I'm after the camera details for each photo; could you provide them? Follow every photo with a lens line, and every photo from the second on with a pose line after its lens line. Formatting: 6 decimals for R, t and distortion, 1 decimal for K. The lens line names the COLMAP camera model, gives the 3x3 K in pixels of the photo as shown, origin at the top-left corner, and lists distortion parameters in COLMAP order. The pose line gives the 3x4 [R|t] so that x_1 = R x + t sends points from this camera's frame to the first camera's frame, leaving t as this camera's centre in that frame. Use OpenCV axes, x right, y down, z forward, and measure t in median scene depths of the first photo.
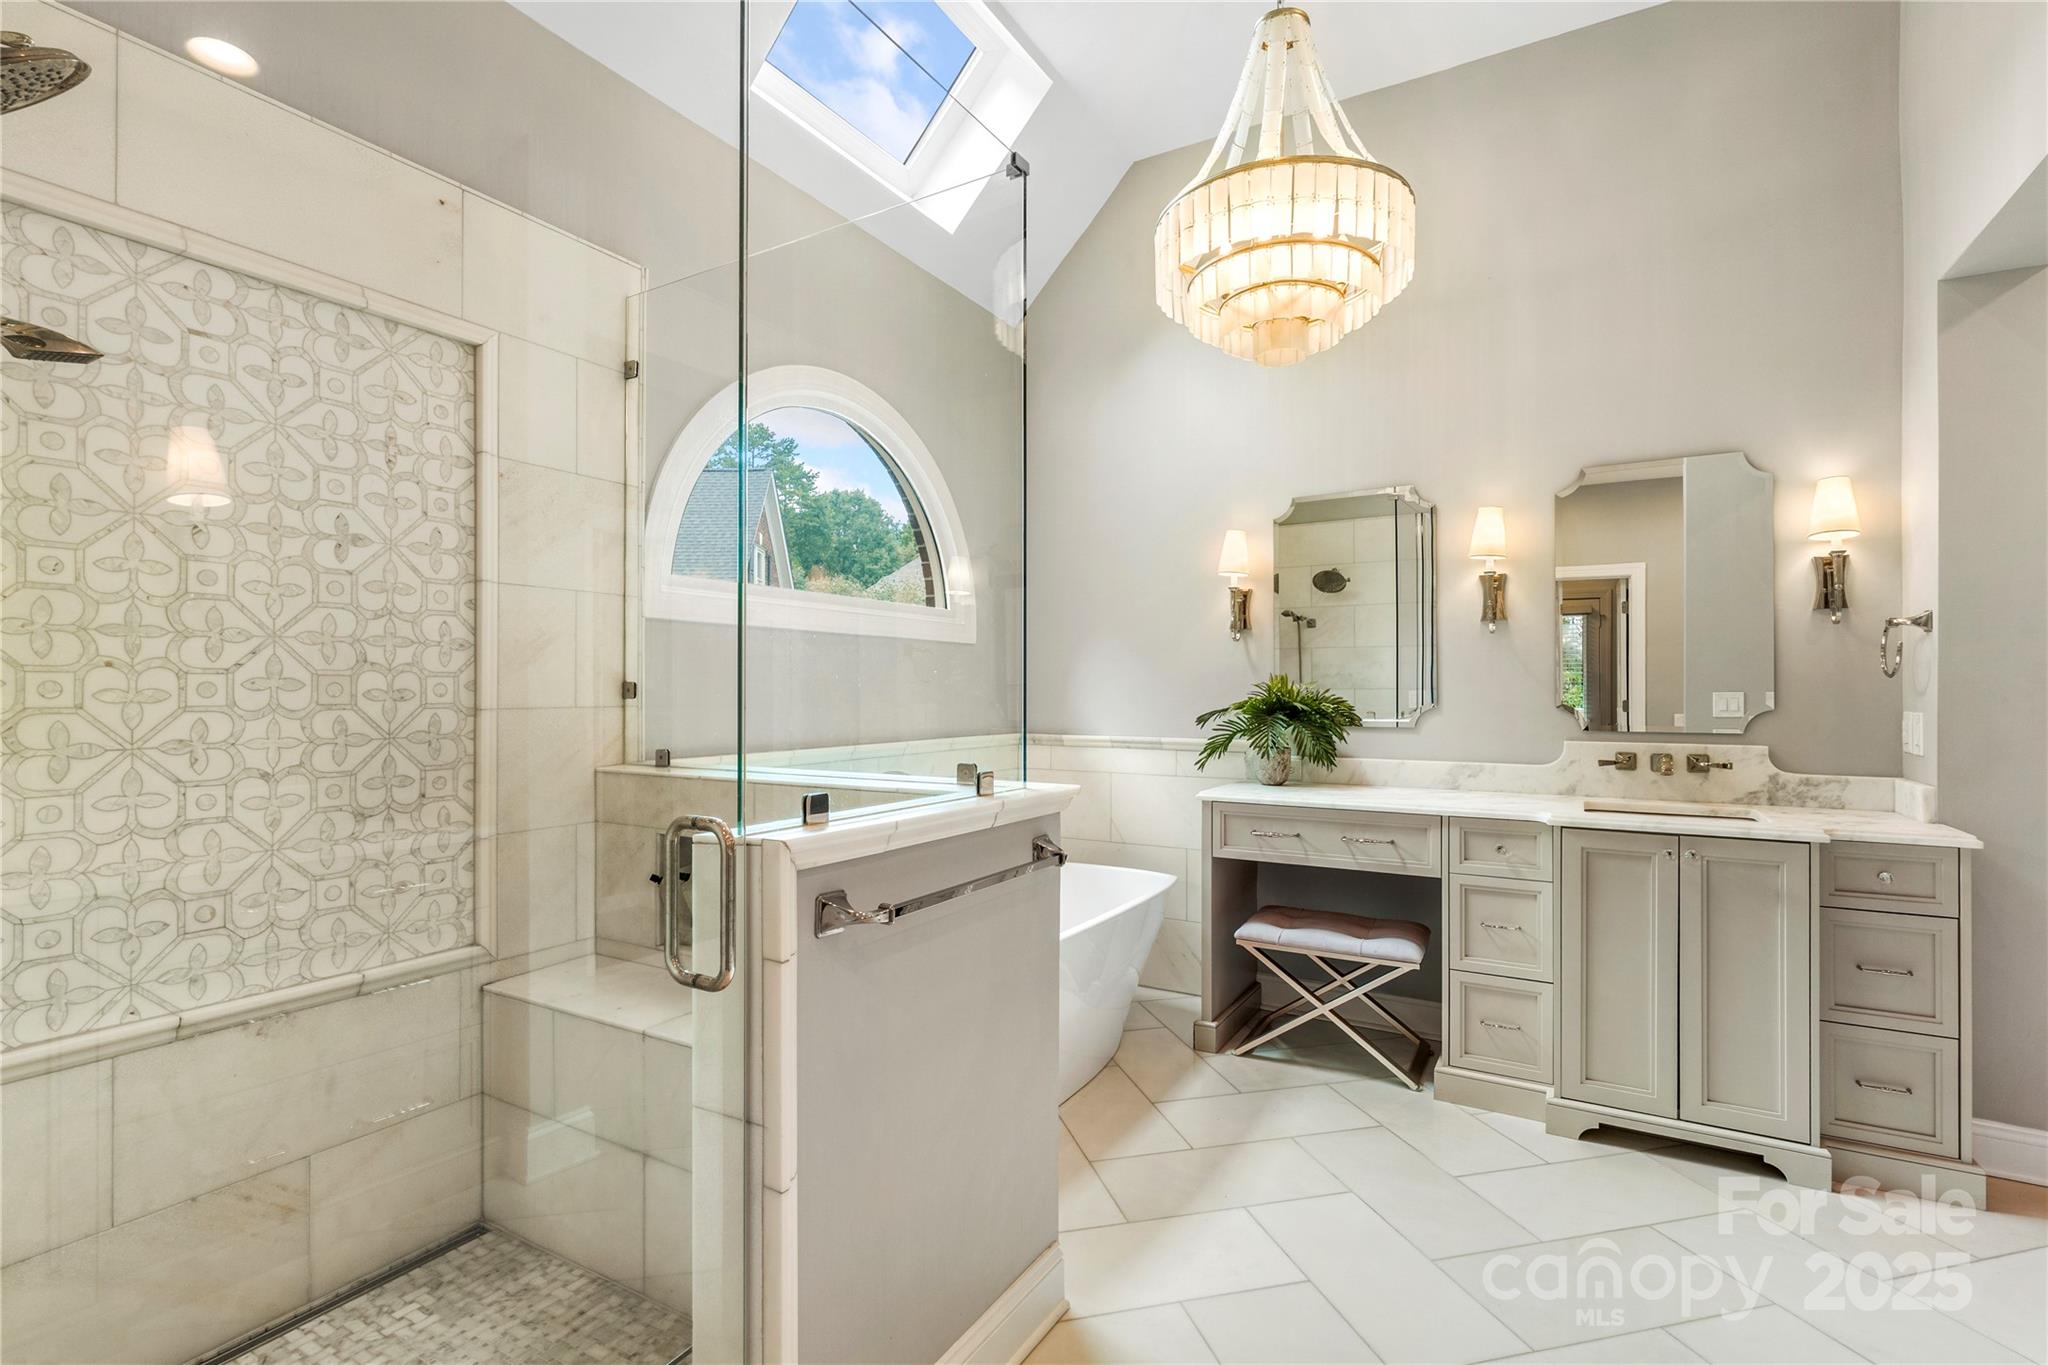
lens RADIAL K [[952.6, 0, 1029.2], [0, 952.6, 675.3], [0, 0, 1]] dist [-0.000277, 0.001221]
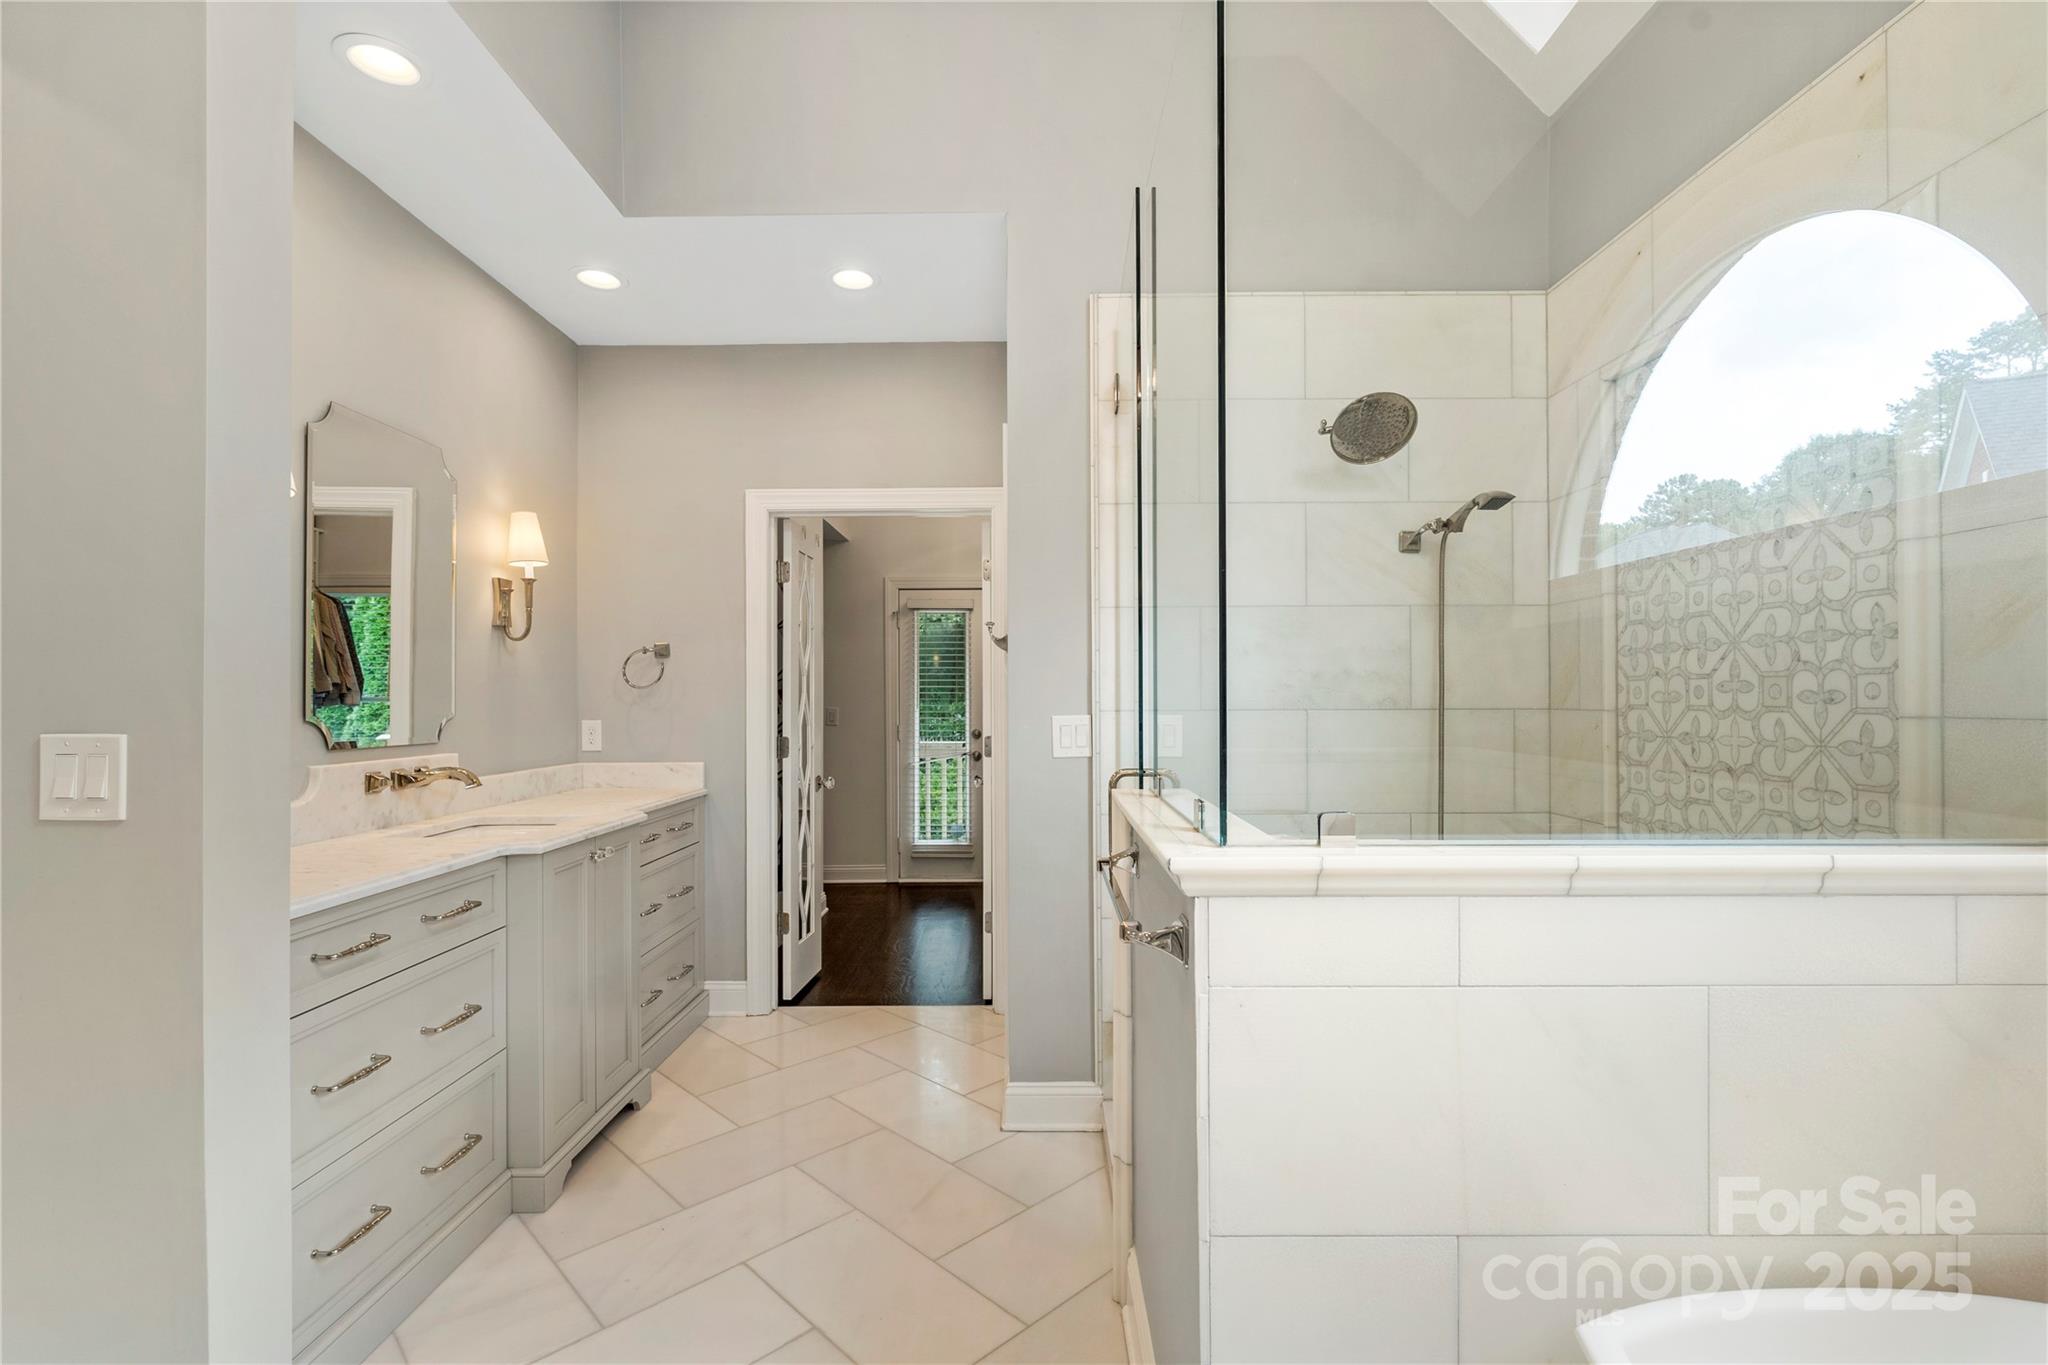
lens RADIAL K [[914.5, 0, 1023.5], [0, 914.5, 693.1], [0, 0, 1]] dist [-0.005126, 0.001355]
pose [[-0.863692, -0.002752, -0.504012, 0.391771], [0.007861, 0.999790, -0.018930, 0.027652], [0.503958, -0.020311, -0.863489, 1.369813]]
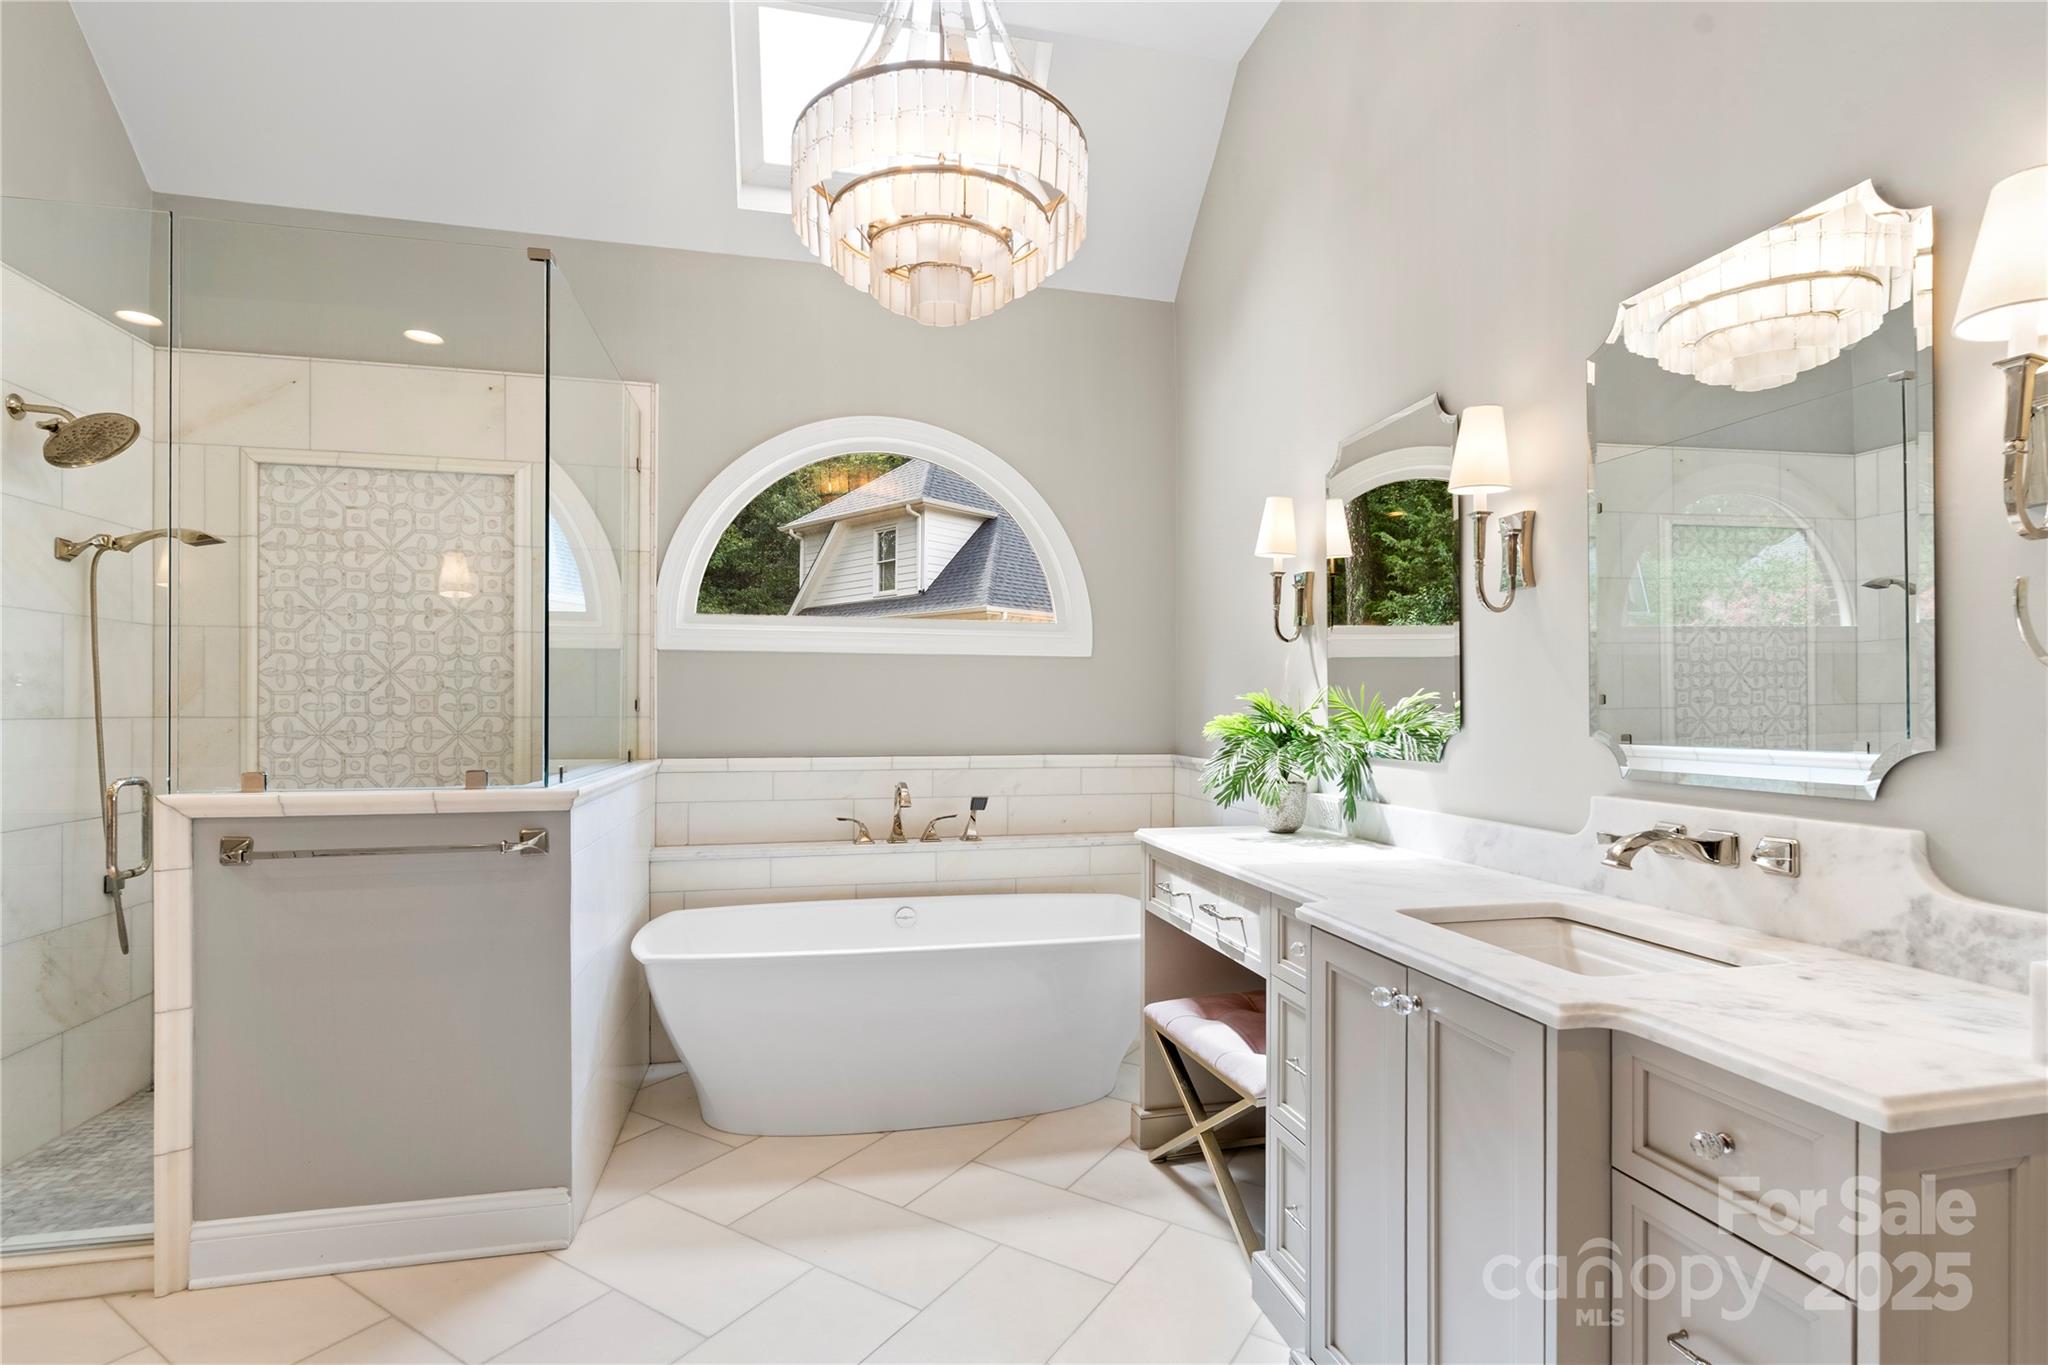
lens RADIAL K [[952.6, 0, 1008.3], [0, 952.6, 699.8], [0, 0, 1]] dist [-0.000277, 0.001221]
pose [[0.689918, -0.005064, -0.723870, 1.142766], [0.009739, 0.999950, 0.002286, 0.013719], [0.723822, -0.008627, 0.689933, 0.569270]]
